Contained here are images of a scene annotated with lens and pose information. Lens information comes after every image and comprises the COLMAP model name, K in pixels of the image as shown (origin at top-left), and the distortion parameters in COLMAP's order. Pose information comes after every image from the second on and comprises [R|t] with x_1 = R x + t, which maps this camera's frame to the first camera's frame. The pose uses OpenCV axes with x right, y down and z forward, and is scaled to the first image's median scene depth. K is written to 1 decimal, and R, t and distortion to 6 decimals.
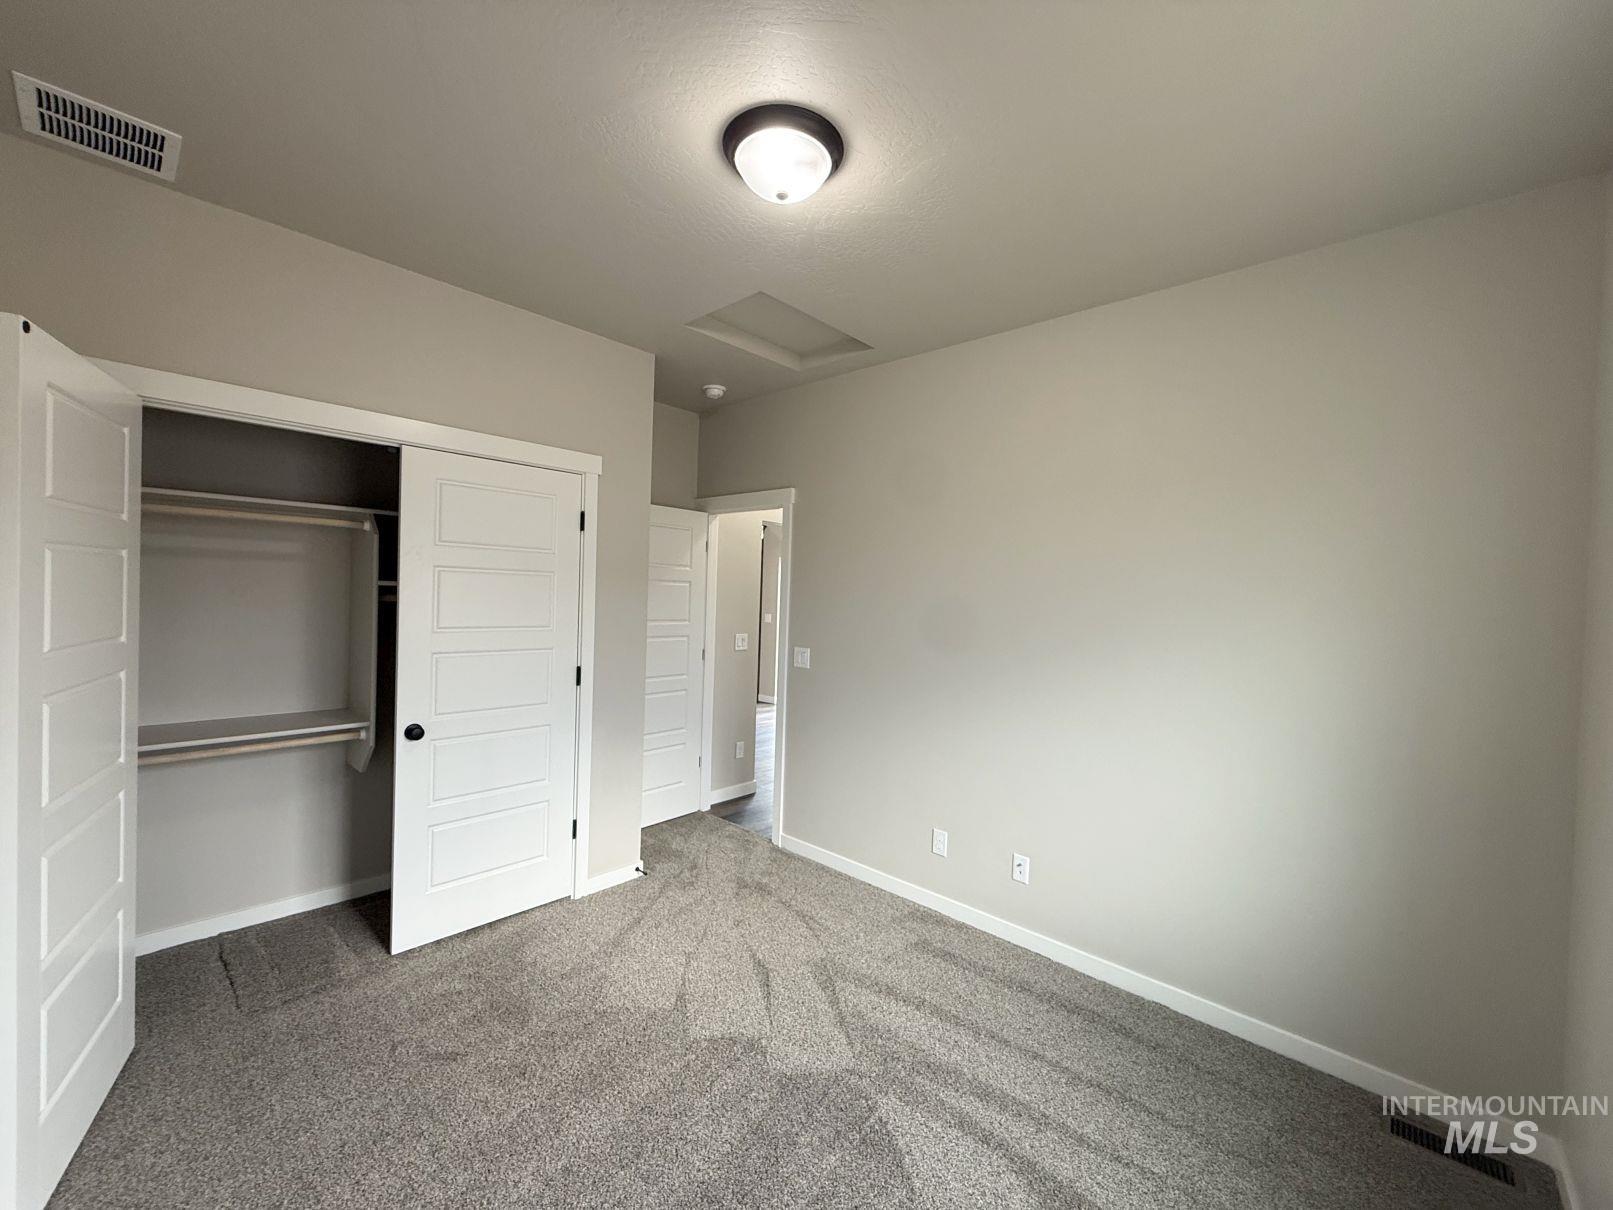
lens RADIAL K [[640.2, 0, 801.0], [0, 640.2, 606.2], [0, 0, 1]] dist [-0.001709, -0.000381]
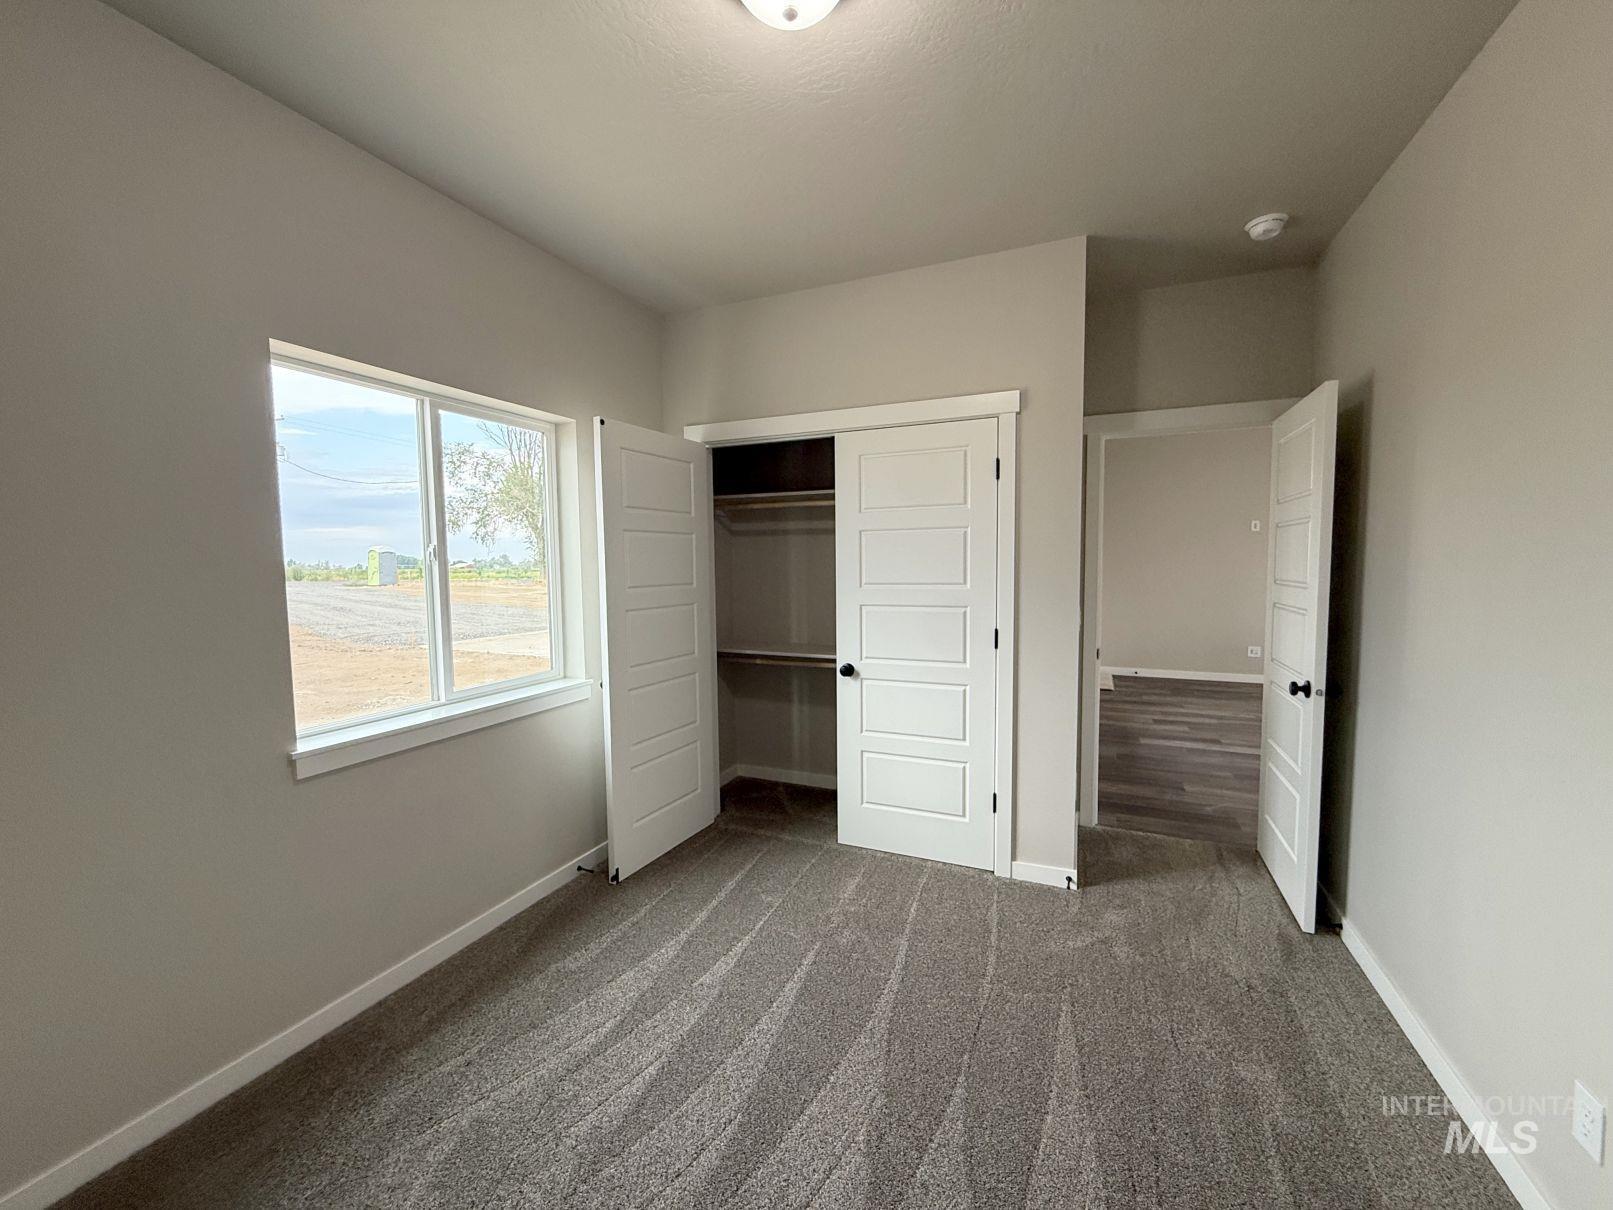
lens RADIAL K [[640.2, 0, 801.0], [0, 640.2, 606.2], [0, 0, 1]] dist [-0.001709, -0.000381]
pose [[0.344603, 0.024798, -0.938421, 0.486348], [0.010796, 0.999480, 0.030375, 0.037039], [0.938686, -0.020598, 0.344156, 0.490258]]
